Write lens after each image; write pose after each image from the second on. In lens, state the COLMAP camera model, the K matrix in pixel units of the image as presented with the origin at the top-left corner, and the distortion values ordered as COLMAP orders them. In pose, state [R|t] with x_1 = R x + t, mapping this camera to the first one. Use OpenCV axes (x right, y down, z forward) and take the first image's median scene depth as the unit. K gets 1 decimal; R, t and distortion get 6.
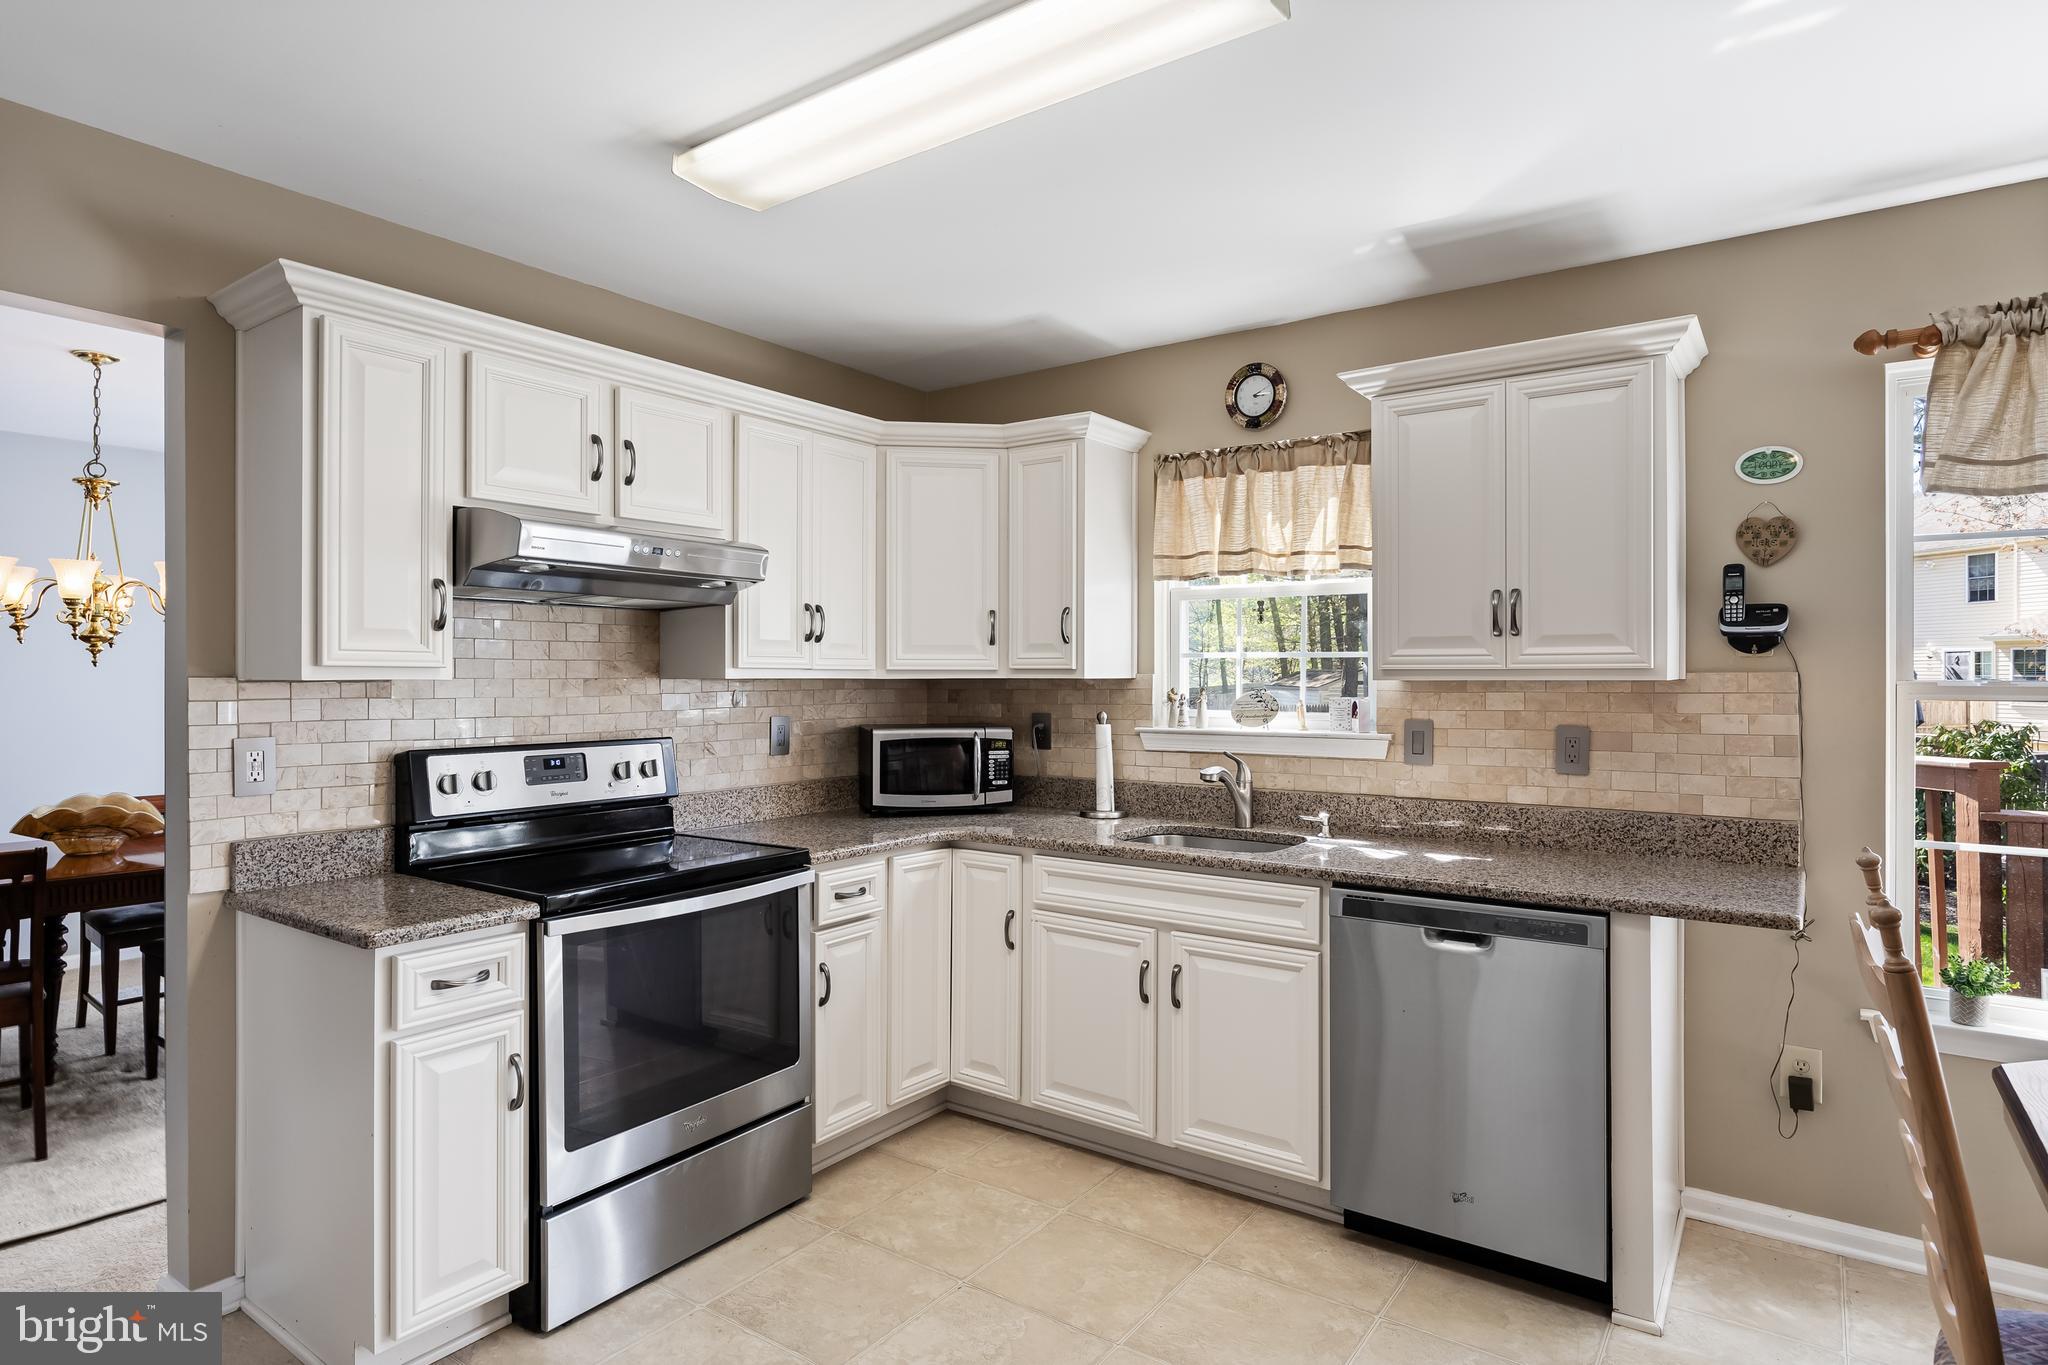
lens RADIAL K [[1118.7, 0, 1024.0], [0, 1118.7, 682.5], [0, 0, 1]] dist [-0.001052, -0.000096]
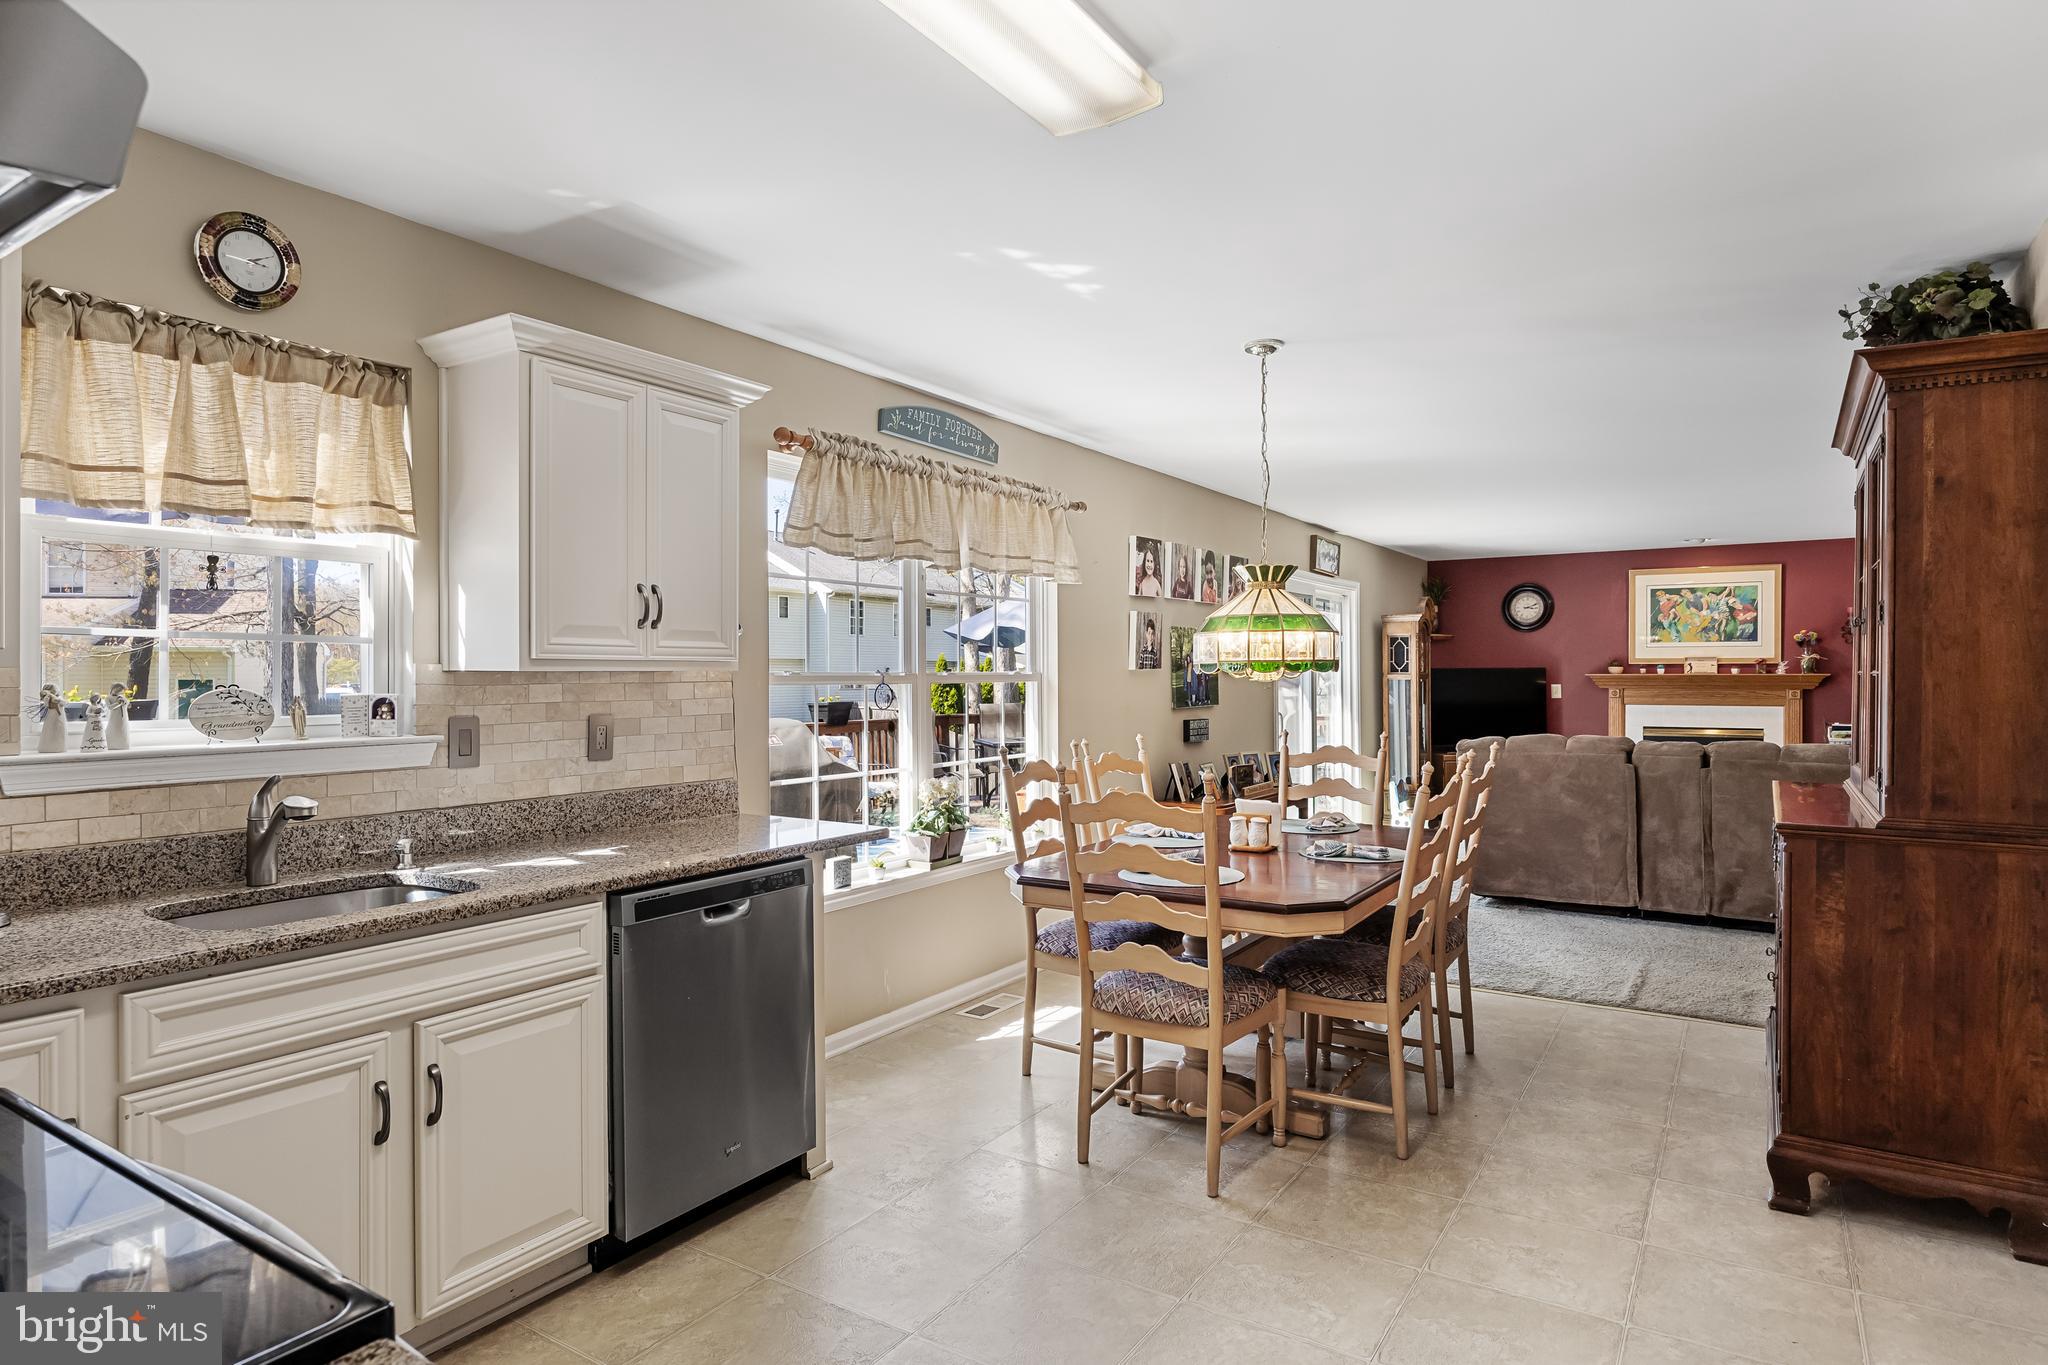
lens RADIAL K [[1133.6, 0, 1024.0], [0, 1133.6, 682.5], [0, 0, 1]] dist [-0.001944, -0.001463]
pose [[-0.041656, -0.005341, 0.999118, -0.575824], [0.008815, 0.999945, 0.005713, 0.005376], [-0.999093, 0.009045, -0.041607, 0.615972]]
